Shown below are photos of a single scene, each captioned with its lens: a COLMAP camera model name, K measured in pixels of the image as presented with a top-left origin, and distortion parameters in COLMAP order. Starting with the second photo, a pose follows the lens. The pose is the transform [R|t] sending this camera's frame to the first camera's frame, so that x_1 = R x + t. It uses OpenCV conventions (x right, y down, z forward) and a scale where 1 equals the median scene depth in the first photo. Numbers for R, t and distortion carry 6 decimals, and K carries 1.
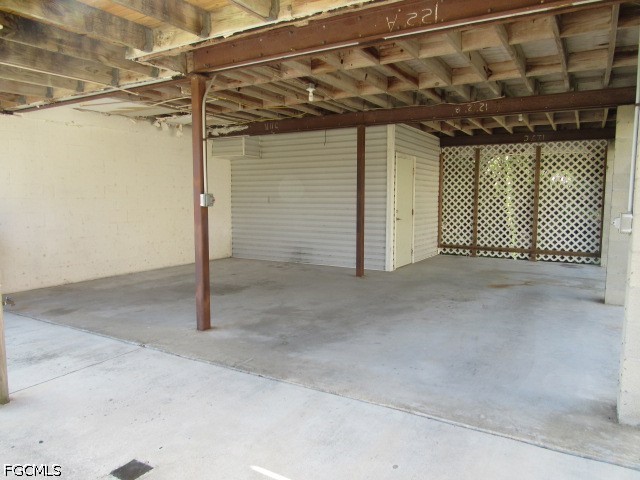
lens RADIAL K [[461.2, 0, 317.9], [0, 461.2, 241.6], [0, 0, 1]] dist [-0.020158, 0.004537]
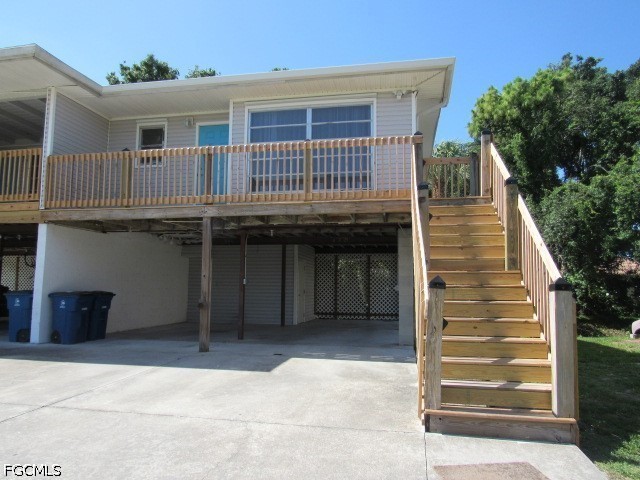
lens RADIAL K [[461.2, 0, 317.9], [0, 461.2, 241.6], [0, 0, 1]] dist [-0.020158, 0.004537]
pose [[0.938835, 0.039963, 0.342040, -0.323468], [0.025770, 0.982306, -0.185503, 0.068809], [-0.343401, 0.182971, 0.921193, -0.601574]]
